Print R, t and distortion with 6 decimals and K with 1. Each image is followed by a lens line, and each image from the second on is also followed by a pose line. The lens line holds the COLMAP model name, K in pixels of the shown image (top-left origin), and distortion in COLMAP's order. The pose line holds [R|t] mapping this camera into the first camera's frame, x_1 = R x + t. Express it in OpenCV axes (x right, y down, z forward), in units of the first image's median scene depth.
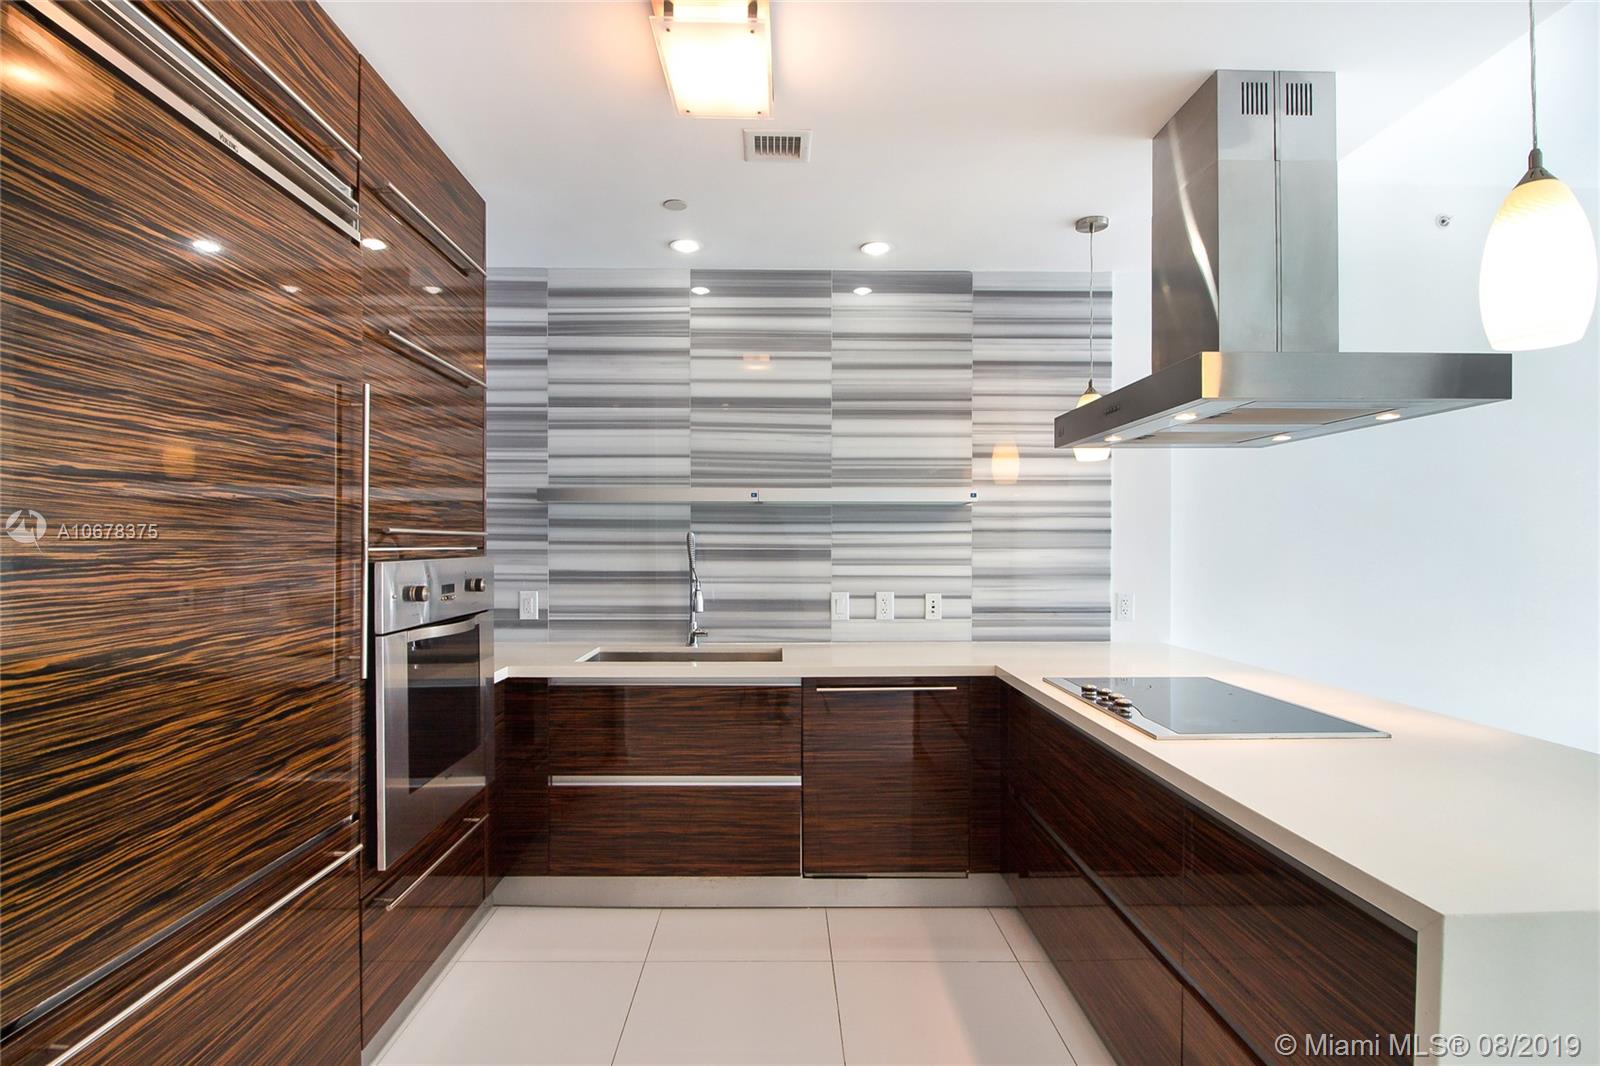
lens RADIAL K [[813.6, 0, 798.3], [0, 813.6, 546.0], [0, 0, 1]] dist [-0.001894, -0.003101]
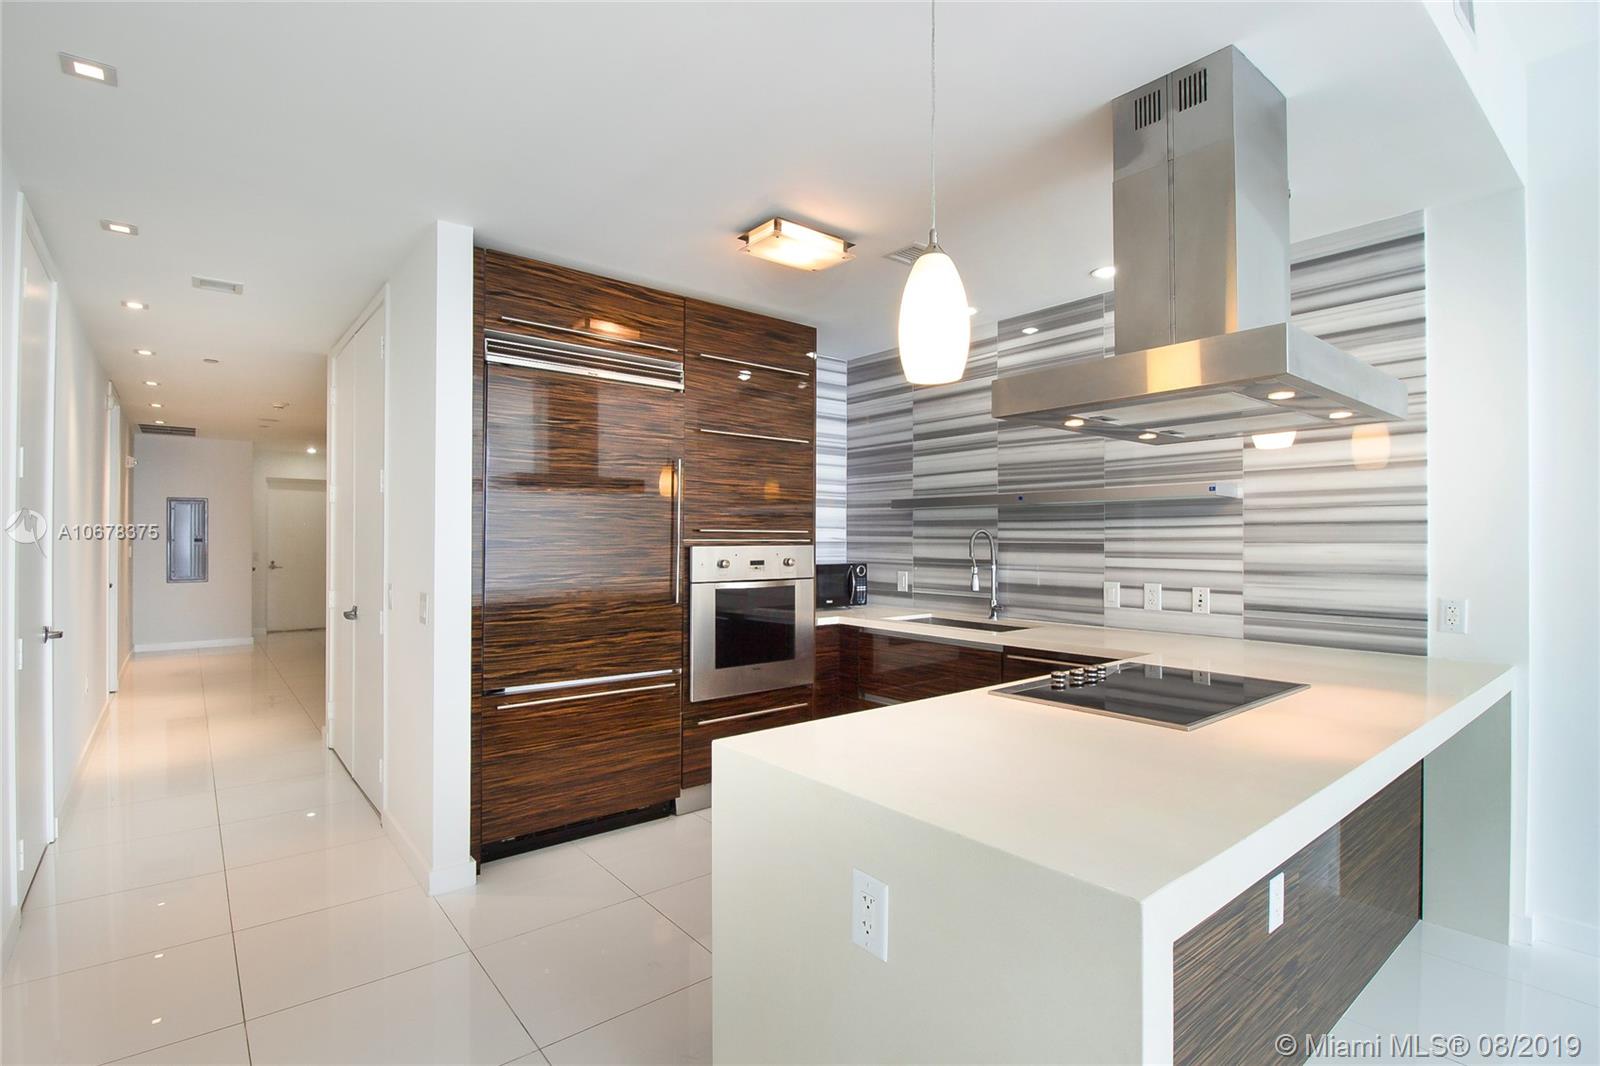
lens RADIAL K [[767.4, 0, 800.6], [0, 767.4, 531.3], [0, 0, 1]] dist [0.001581, -0.000668]
pose [[0.618687, -0.008660, -0.785590, 0.612663], [-0.003602, 0.999897, -0.013859, 0.004190], [0.785629, 0.011404, 0.618592, 0.024135]]
